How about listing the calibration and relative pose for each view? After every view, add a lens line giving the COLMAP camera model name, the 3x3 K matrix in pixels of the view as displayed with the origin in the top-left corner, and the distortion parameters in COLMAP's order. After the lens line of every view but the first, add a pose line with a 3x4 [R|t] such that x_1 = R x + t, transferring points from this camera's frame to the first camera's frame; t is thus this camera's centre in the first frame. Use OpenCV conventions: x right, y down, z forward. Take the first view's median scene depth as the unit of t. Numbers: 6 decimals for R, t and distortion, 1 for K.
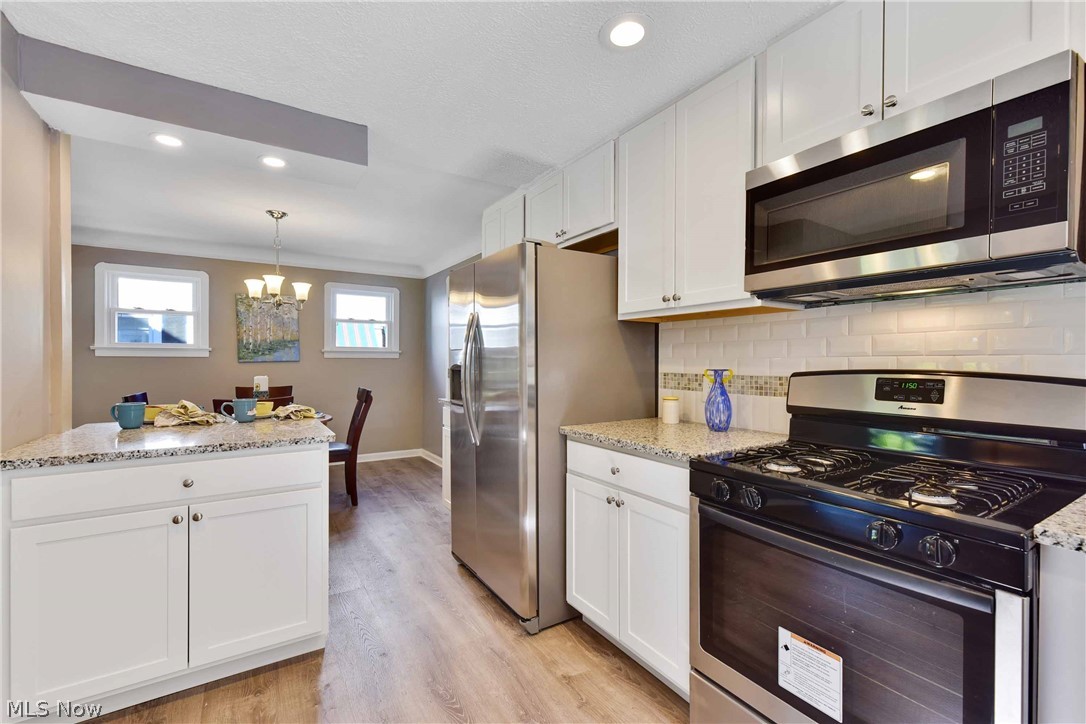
lens RADIAL K [[473.9, 0, 549.3], [0, 473.9, 365.0], [0, 0, 1]] dist [0.003498, -0.000354]
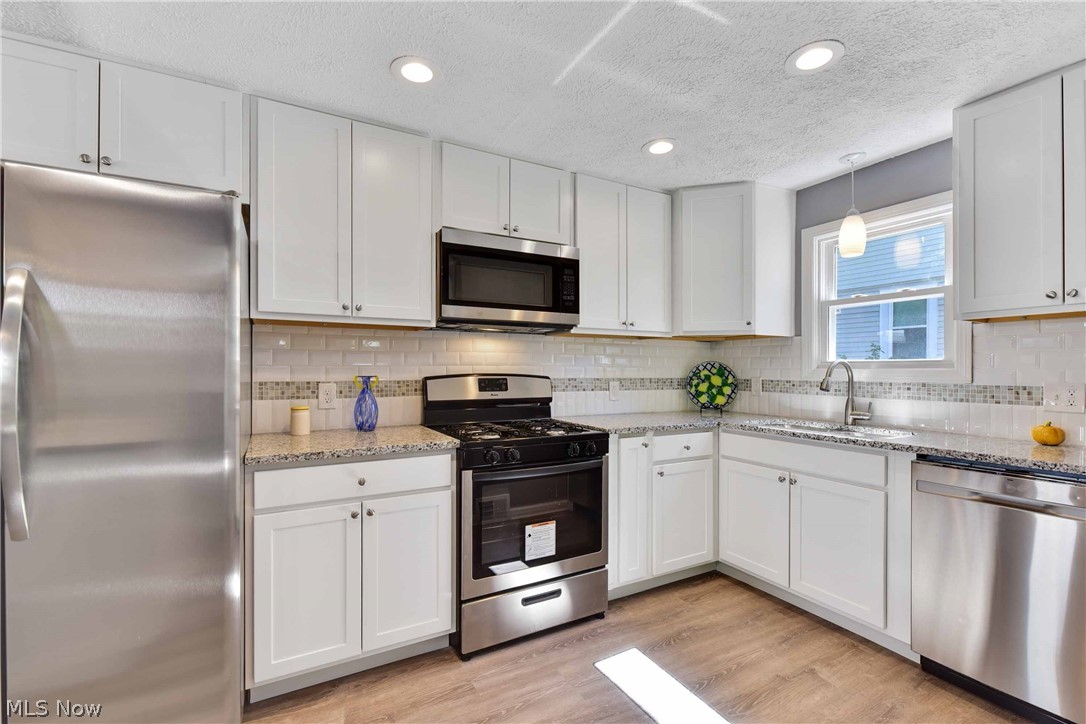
lens RADIAL K [[473.9, 0, 542.2], [0, 473.9, 370.2], [0, 0, 1]] dist [0.003498, -0.000354]
pose [[0.057937, -0.002324, 0.998318, -0.687940], [0.009764, 0.999951, 0.001761, -0.002267], [-0.998273, 0.009646, 0.057956, 0.483879]]
